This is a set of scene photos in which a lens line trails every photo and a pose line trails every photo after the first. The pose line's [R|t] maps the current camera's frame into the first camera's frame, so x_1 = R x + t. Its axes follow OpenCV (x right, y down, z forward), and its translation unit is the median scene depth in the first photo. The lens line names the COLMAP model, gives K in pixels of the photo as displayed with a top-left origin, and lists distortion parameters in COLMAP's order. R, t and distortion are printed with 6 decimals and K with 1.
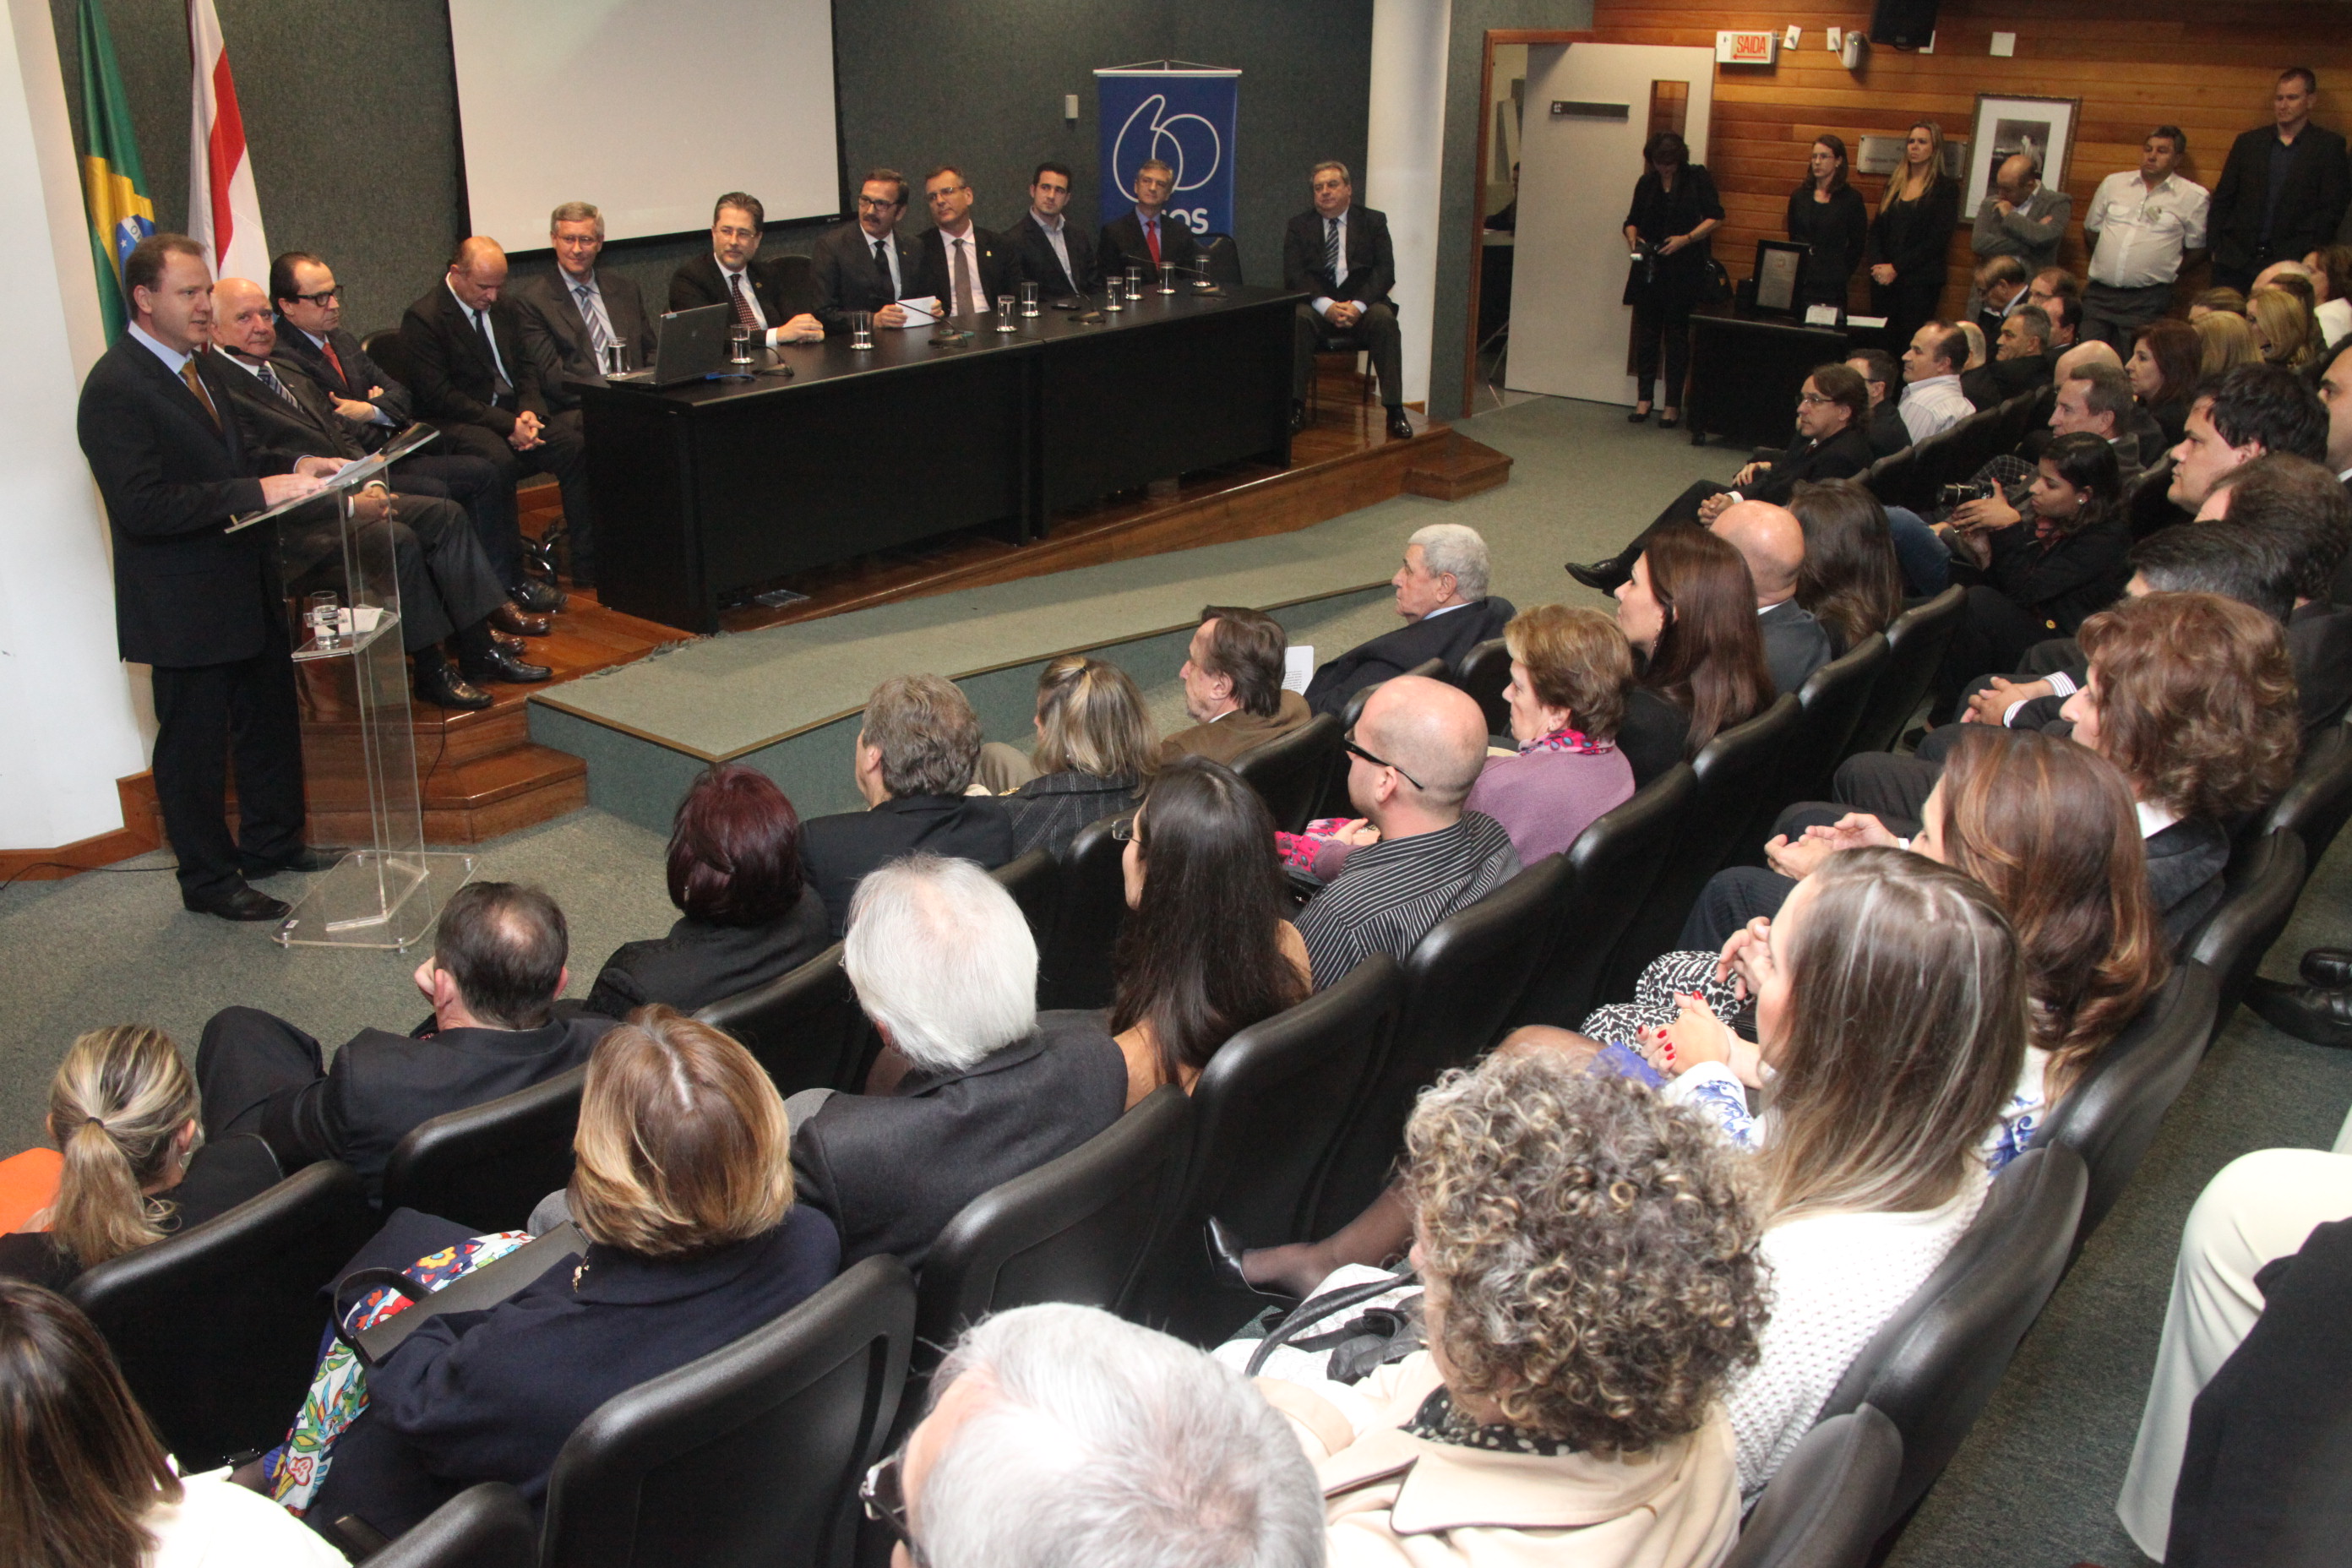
lens RADIAL K [[2072.0, 0, 1163.7], [0, 2072.0, 799.9], [0, 0, 1]] dist [-0.145281, 0.162765]
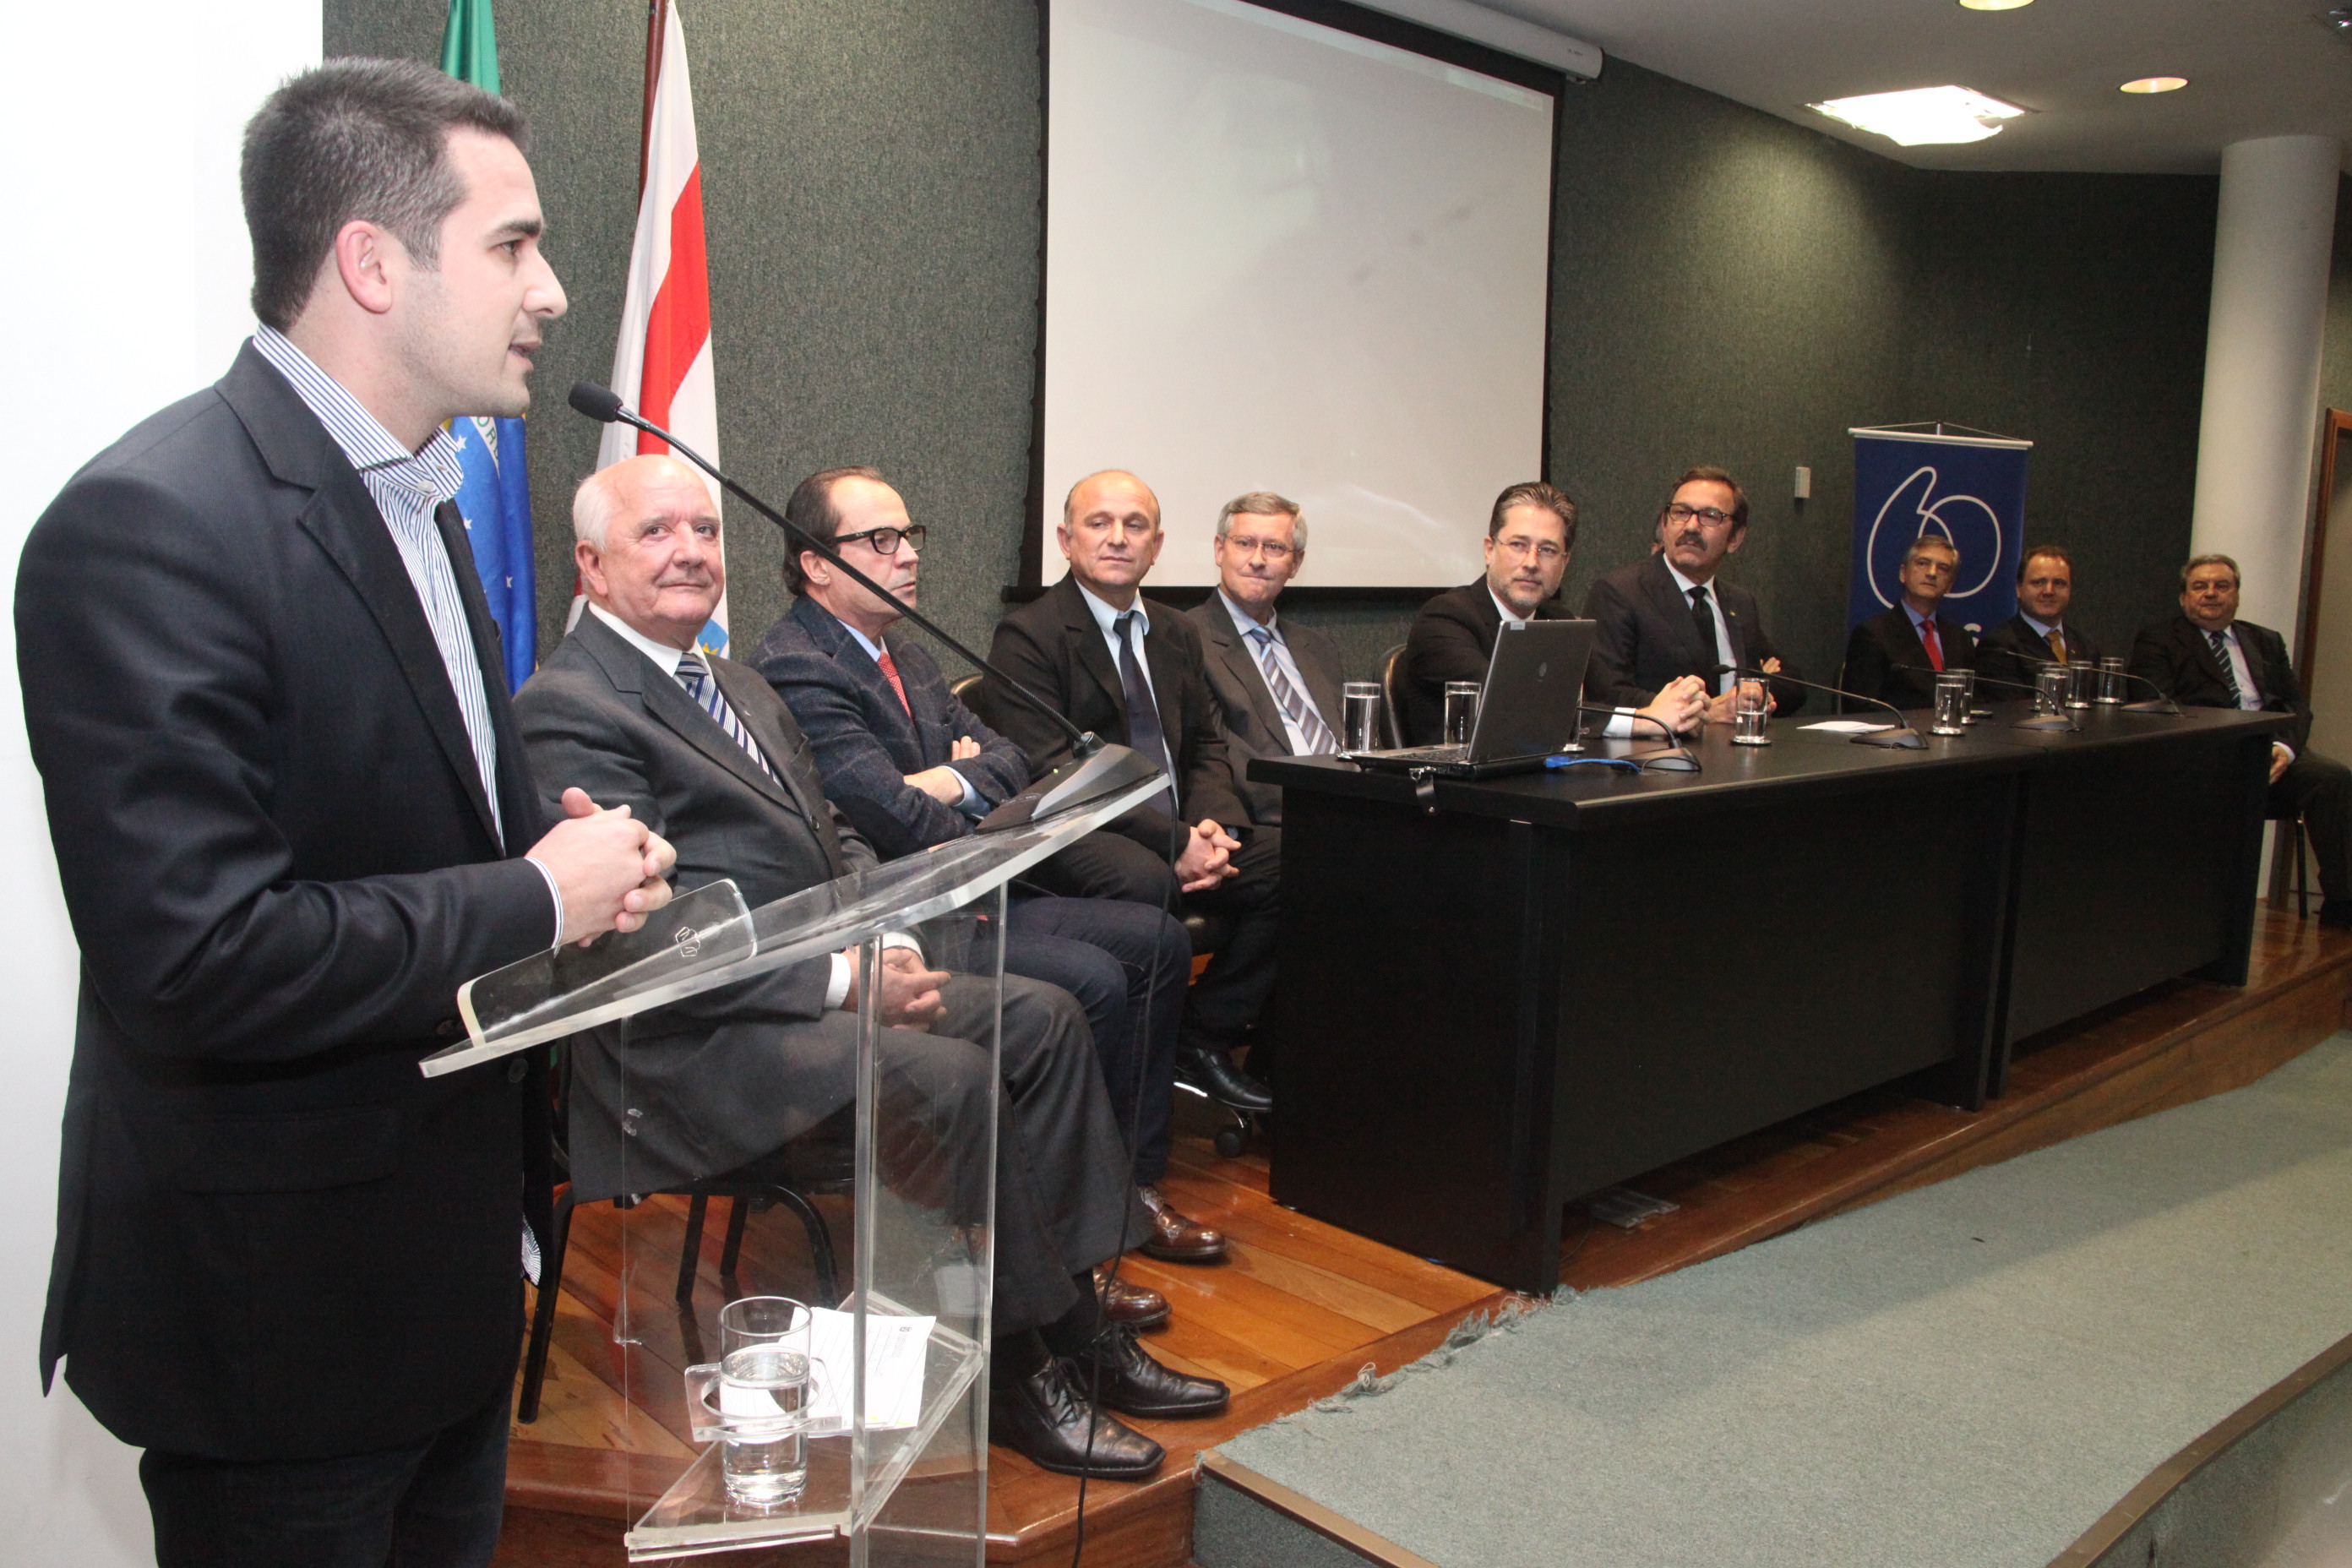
lens RADIAL K [[1973.1, 0, 1176.0], [0, 1973.1, 784.0], [0, 0, 1]] dist [-0.158016, 0.145696]
pose [[0.983507, 0.027669, -0.178740, -0.225669], [-0.071713, 0.966886, -0.244925, -0.078317], [0.166044, 0.253704, 0.952924, 0.531129]]
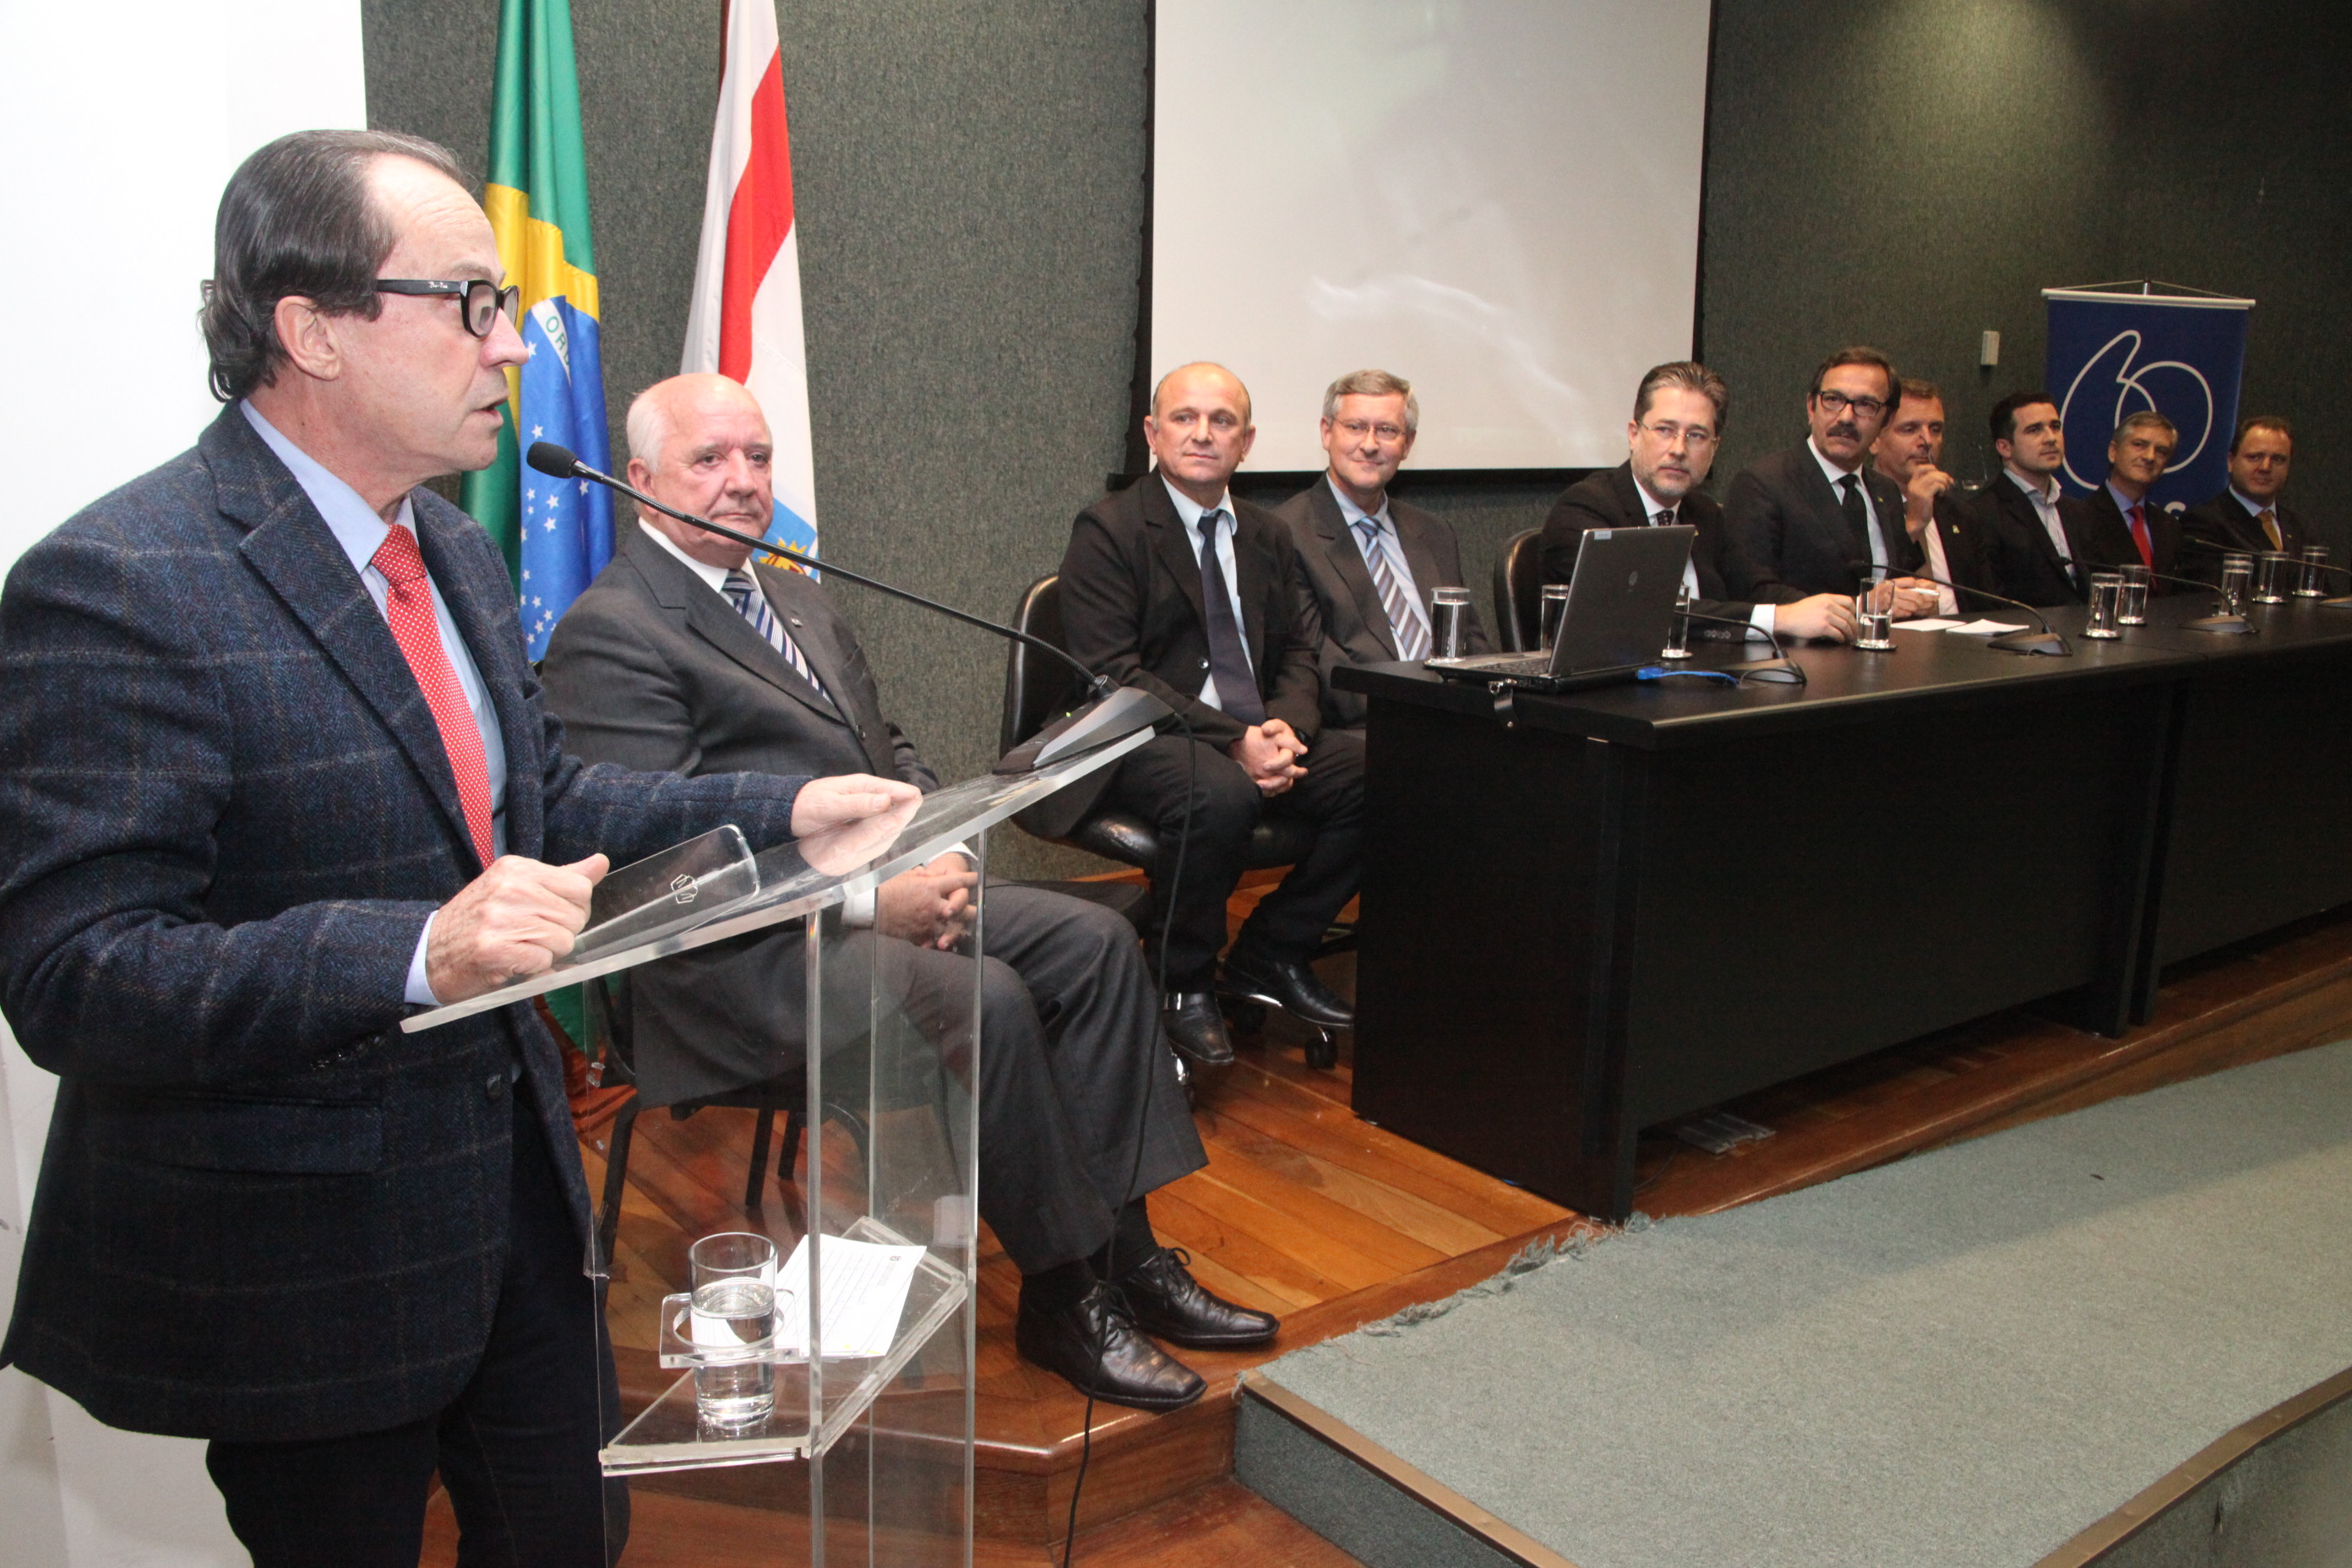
lens RADIAL K [[2072.0, 0, 1163.7], [0, 2072.0, 799.9], [0, 0, 1]] dist [-0.145281, 0.162765]
pose [[0.962674, 0.053778, -0.265268, -0.200208], [-0.100132, 0.981290, -0.164447, -0.087401], [0.251462, 0.184871, 0.950047, 0.518807]]
